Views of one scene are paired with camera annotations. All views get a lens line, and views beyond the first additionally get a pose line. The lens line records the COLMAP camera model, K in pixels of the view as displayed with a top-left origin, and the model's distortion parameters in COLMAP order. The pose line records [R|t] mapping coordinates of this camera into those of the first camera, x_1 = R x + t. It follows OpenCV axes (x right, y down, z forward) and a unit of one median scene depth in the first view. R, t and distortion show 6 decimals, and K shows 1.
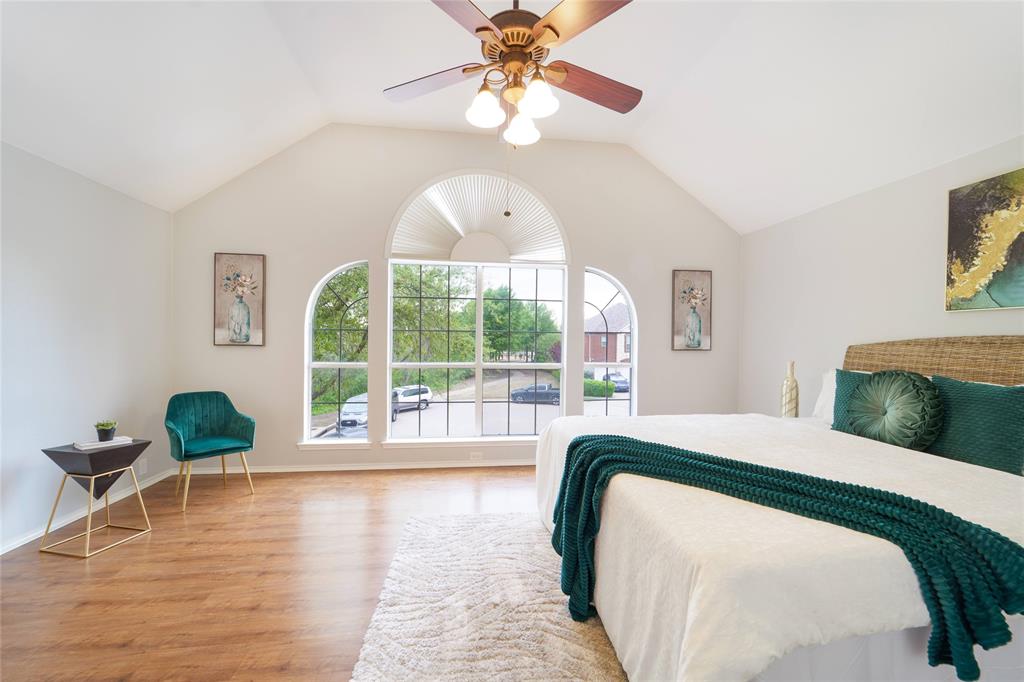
lens RADIAL K [[412.1, 0, 518.7], [0, 412.1, 345.1], [0, 0, 1]] dist [-0.000441, -0.001054]
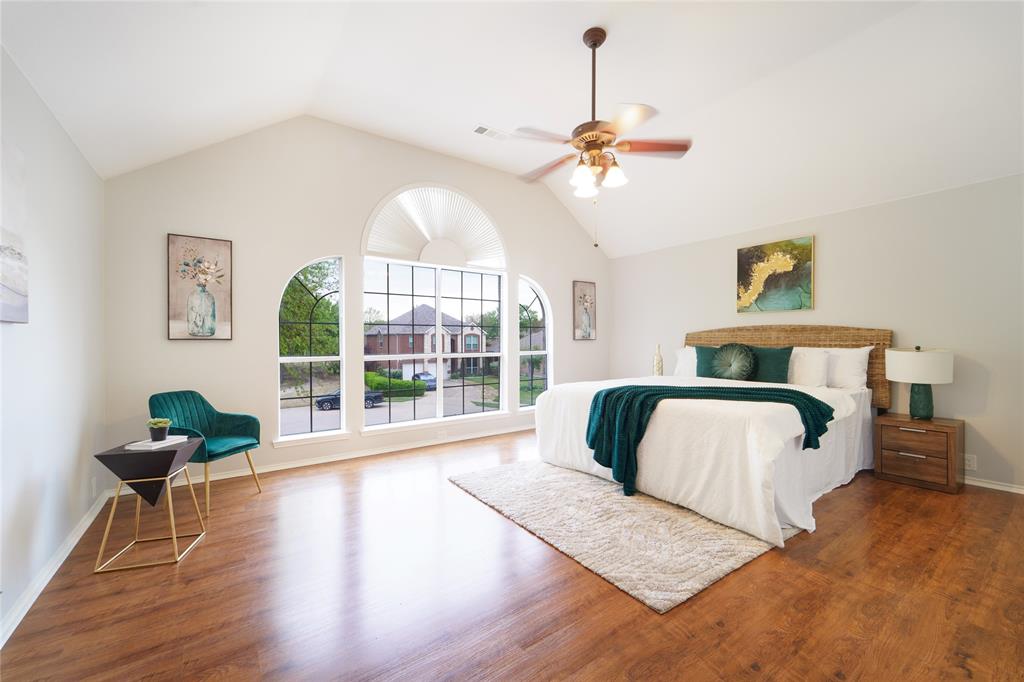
lens RADIAL K [[412.1, 0, 515.7], [0, 412.1, 347.9], [0, 0, 1]] dist [-0.000441, -0.001054]
pose [[0.879115, -0.022869, 0.476061, -0.506927], [0.021320, 0.999735, 0.008654, 0.025784], [-0.476133, 0.002542, 0.879370, -0.115070]]
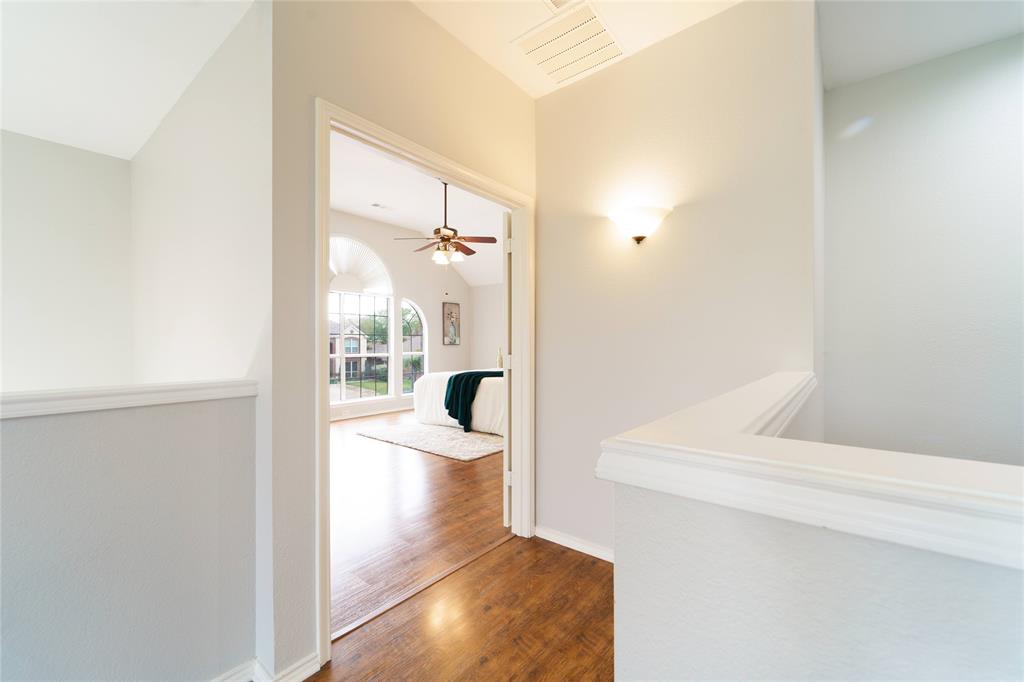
lens RADIAL K [[412.1, 0, 521.4], [0, 412.1, 343.7], [0, 0, 1]] dist [-0.000441, -0.001054]
pose [[0.705540, -0.015340, 0.708504, -0.820586], [0.023989, 0.999710, -0.002244, 0.022651], [-0.708264, 0.018579, 0.705703, -0.673753]]
